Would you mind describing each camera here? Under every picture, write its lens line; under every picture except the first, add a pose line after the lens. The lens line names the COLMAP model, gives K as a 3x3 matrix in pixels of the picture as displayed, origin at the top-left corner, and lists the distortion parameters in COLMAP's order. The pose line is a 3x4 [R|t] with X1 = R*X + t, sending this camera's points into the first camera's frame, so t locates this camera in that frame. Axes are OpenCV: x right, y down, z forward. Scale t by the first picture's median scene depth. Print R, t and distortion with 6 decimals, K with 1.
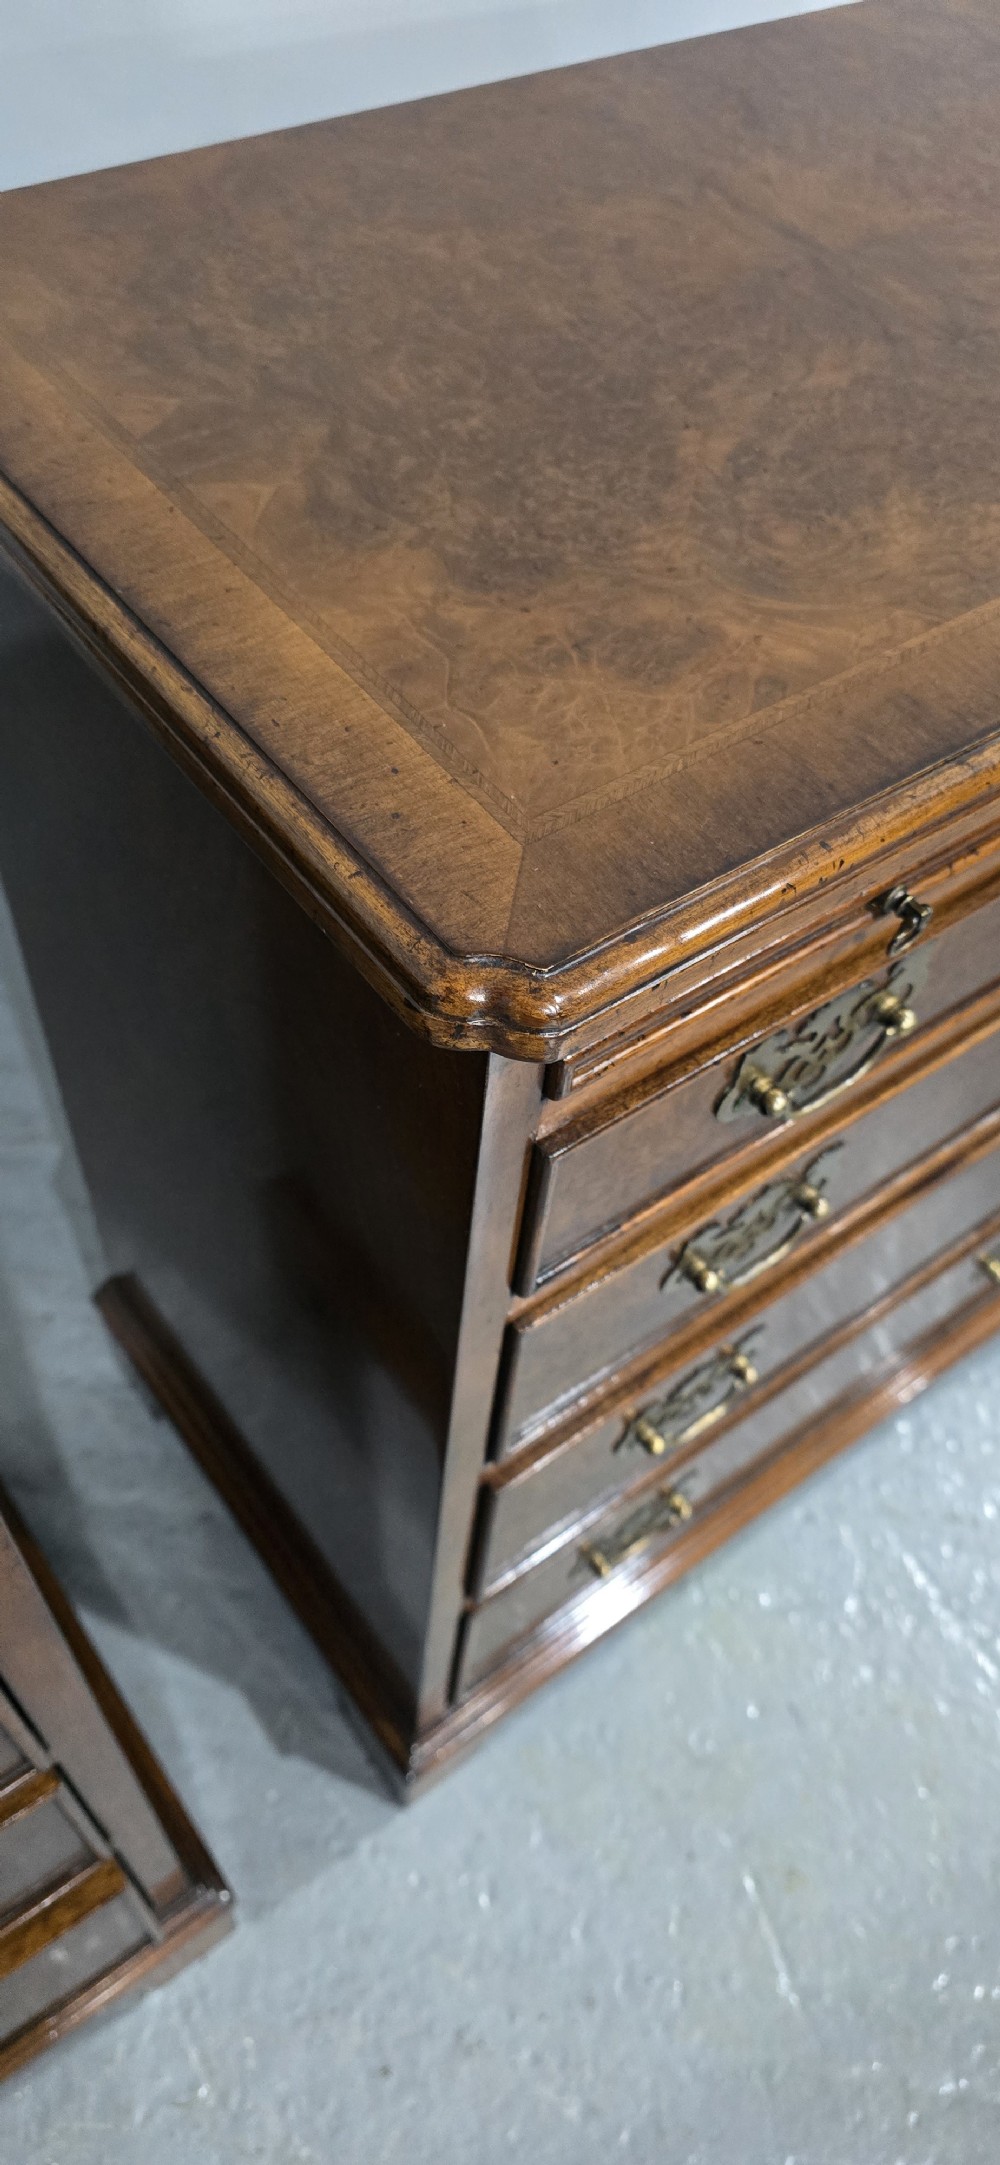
lens RADIAL K [[1472.6, 0, 493.1], [0, 1472.6, 1071.9], [0, 0, 1]] dist [0.066806, -0.099956]
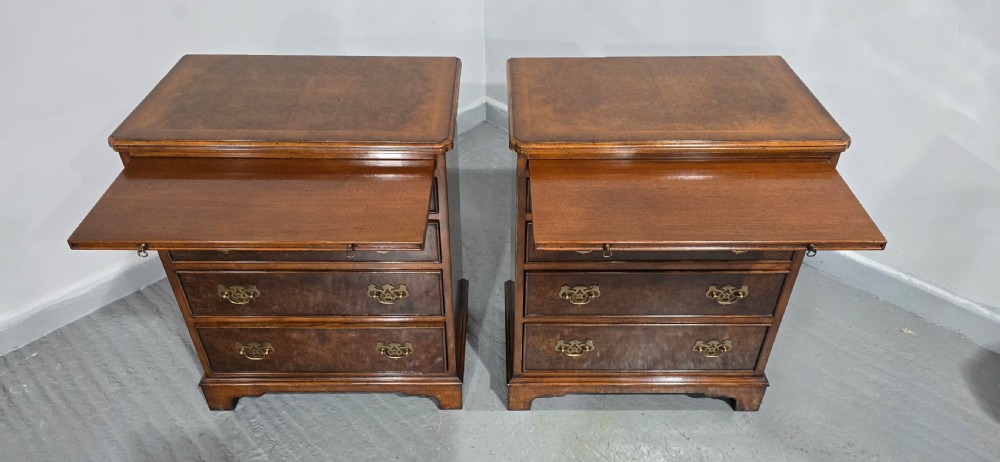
lens RADIAL K [[663.5, 0, 500.5], [0, 663.5, 233.6], [0, 0, 1]] dist [0.075820, -0.087138]
pose [[0.804231, 0.303289, -0.511105, 1.632476], [-0.439281, 0.882600, -0.167479, 0.871181], [0.400307, 0.359211, 0.843043, -1.664380]]
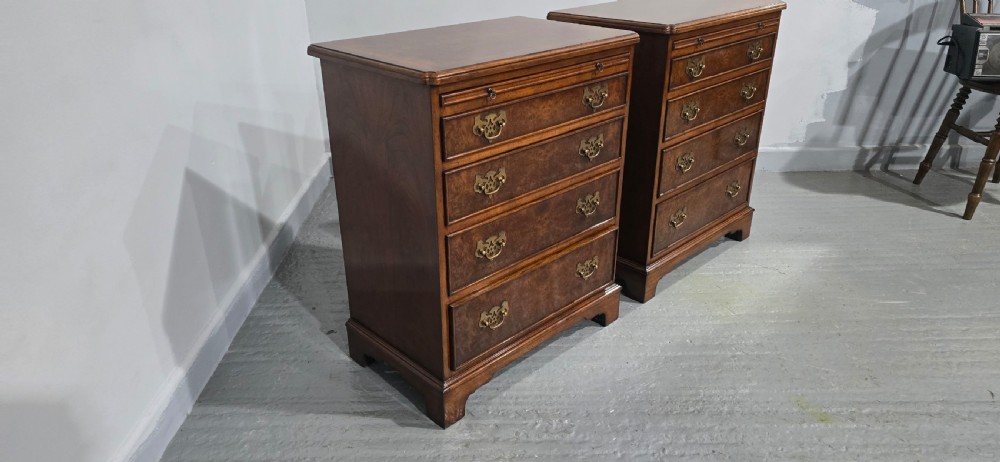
lens RADIAL K [[663.5, 0, 500.5], [0, 663.5, 233.6], [0, 0, 1]] dist [0.075820, -0.087138]
pose [[0.987525, -0.129529, 0.089536, -1.519585], [0.156140, 0.879046, -0.450442, 2.688146], [-0.020361, 0.458803, 0.888305, -2.178507]]
